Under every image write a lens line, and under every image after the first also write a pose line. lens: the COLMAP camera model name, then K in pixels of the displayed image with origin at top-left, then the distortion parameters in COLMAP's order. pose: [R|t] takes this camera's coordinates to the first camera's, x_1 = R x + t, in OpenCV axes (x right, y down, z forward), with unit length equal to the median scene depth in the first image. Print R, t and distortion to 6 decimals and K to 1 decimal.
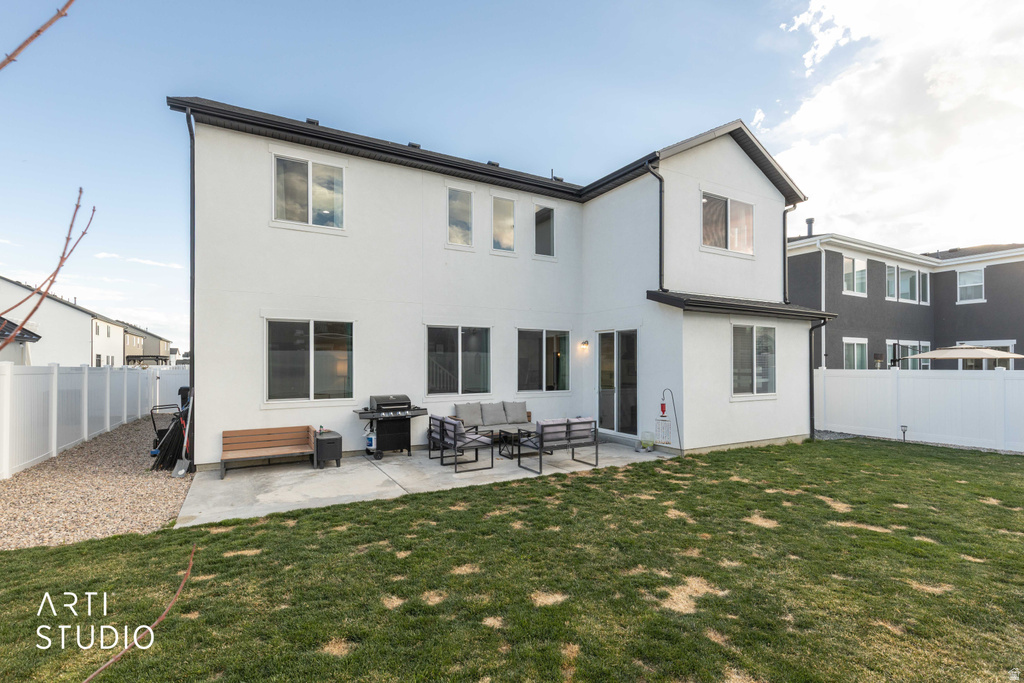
lens RADIAL K [[467.8, 0, 513.2], [0, 467.8, 356.5], [0, 0, 1]] dist [0.001872, -0.000013]
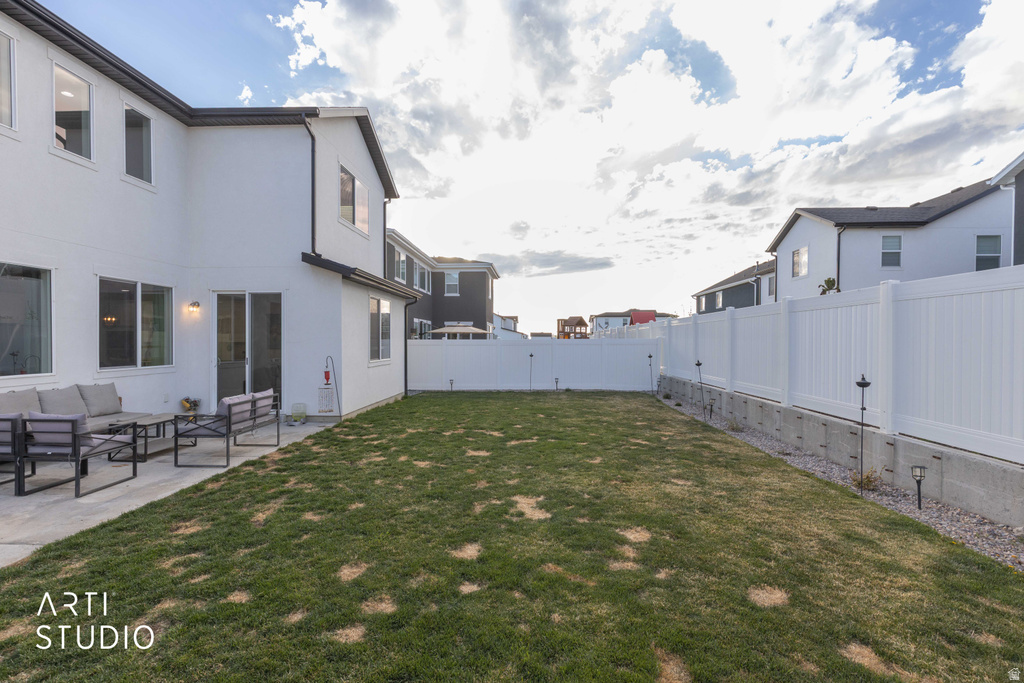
lens RADIAL K [[459.4, 0, 512.0], [0, 459.4, 341.5], [0, 0, 1]] dist [0.001952, 0.000444]
pose [[0.534832, -0.000475, 0.844958, -0.289972], [-0.015848, 0.999818, 0.010593, 0.022704], [-0.844810, -0.019056, 0.534728, 0.165197]]
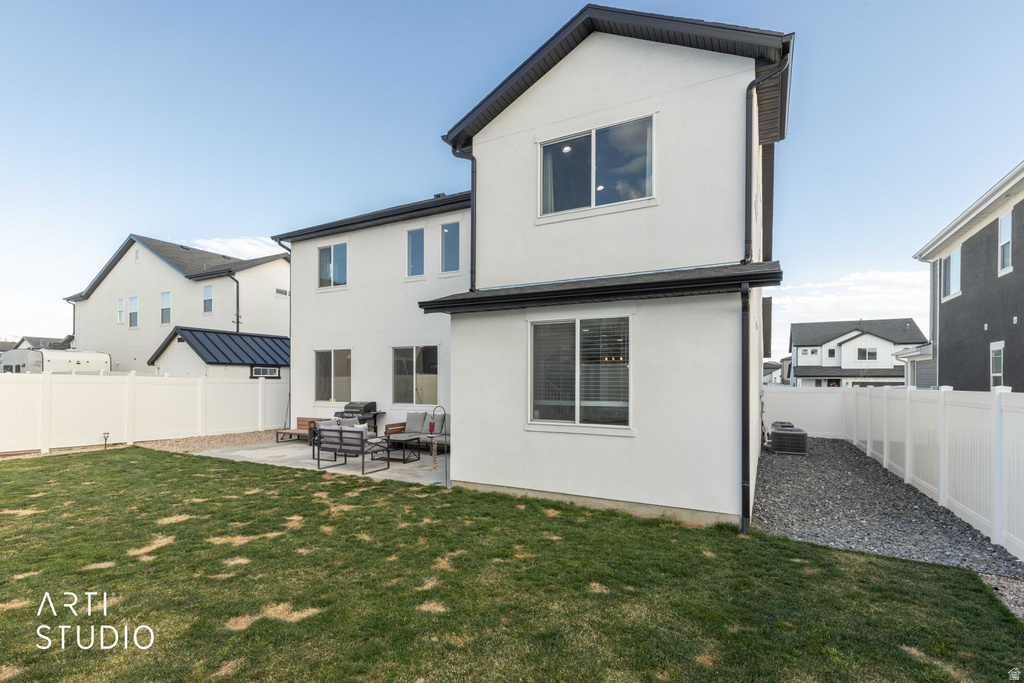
lens RADIAL K [[477.6, 0, 524.6], [0, 477.6, 376.7], [0, 0, 1]] dist [0.002804, 0.000500]
pose [[0.550978, -0.004164, -0.834509, 1.191540], [0.009130, 0.999958, 0.001039, 0.013957], [0.834470, -0.008191, 0.550993, 0.660241]]
